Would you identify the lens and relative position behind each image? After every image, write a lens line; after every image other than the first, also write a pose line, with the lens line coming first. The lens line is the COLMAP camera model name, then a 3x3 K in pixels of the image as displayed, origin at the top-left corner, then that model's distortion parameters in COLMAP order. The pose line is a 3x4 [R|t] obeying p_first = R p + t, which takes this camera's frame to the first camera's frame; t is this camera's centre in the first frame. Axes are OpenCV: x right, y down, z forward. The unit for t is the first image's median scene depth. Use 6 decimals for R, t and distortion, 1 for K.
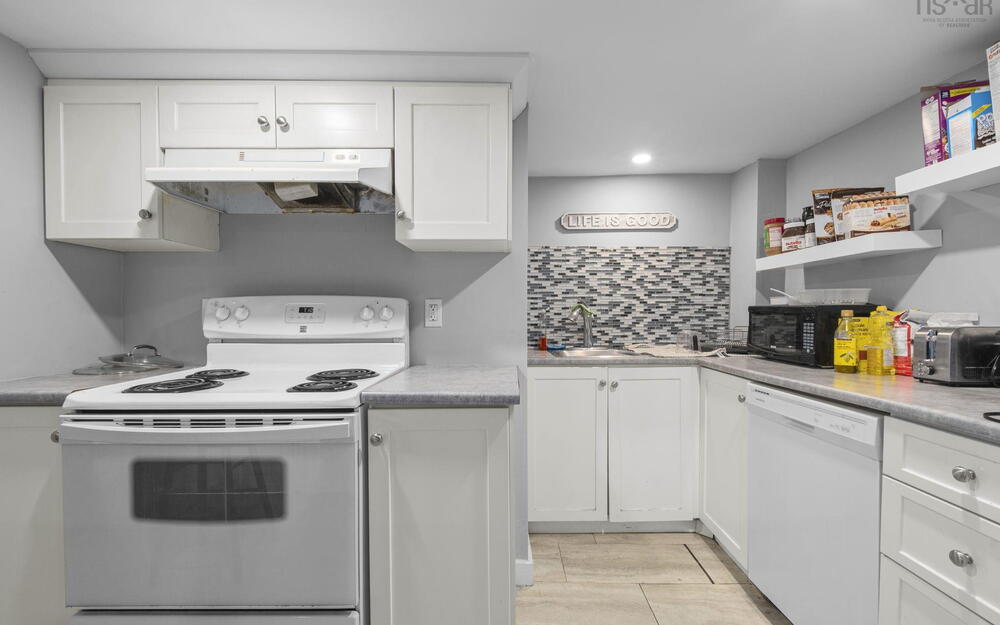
lens RADIAL K [[440.5, 0, 520.0], [0, 440.5, 317.8], [0, 0, 1]] dist [0.001283, 0.000089]
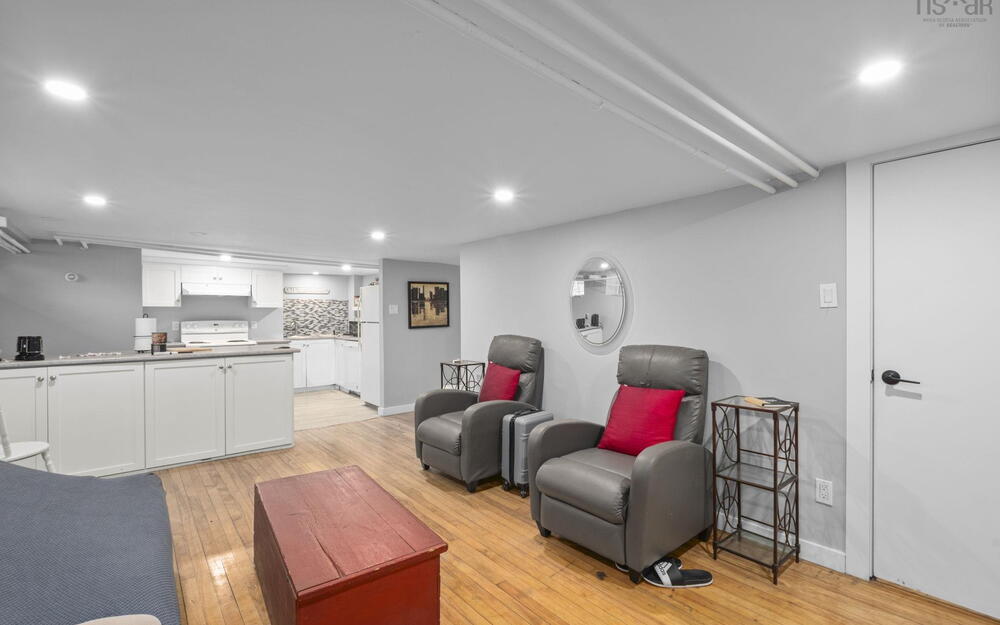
lens RADIAL K [[440.5, 0, 520.0], [0, 440.5, 317.8], [0, 0, 1]] dist [0.001283, 0.000089]
pose [[0.765452, -0.009387, 0.643424, -0.546144], [0.016430, 0.999853, -0.004959, -0.009324], [-0.643283, 0.014367, 0.765494, -2.010183]]
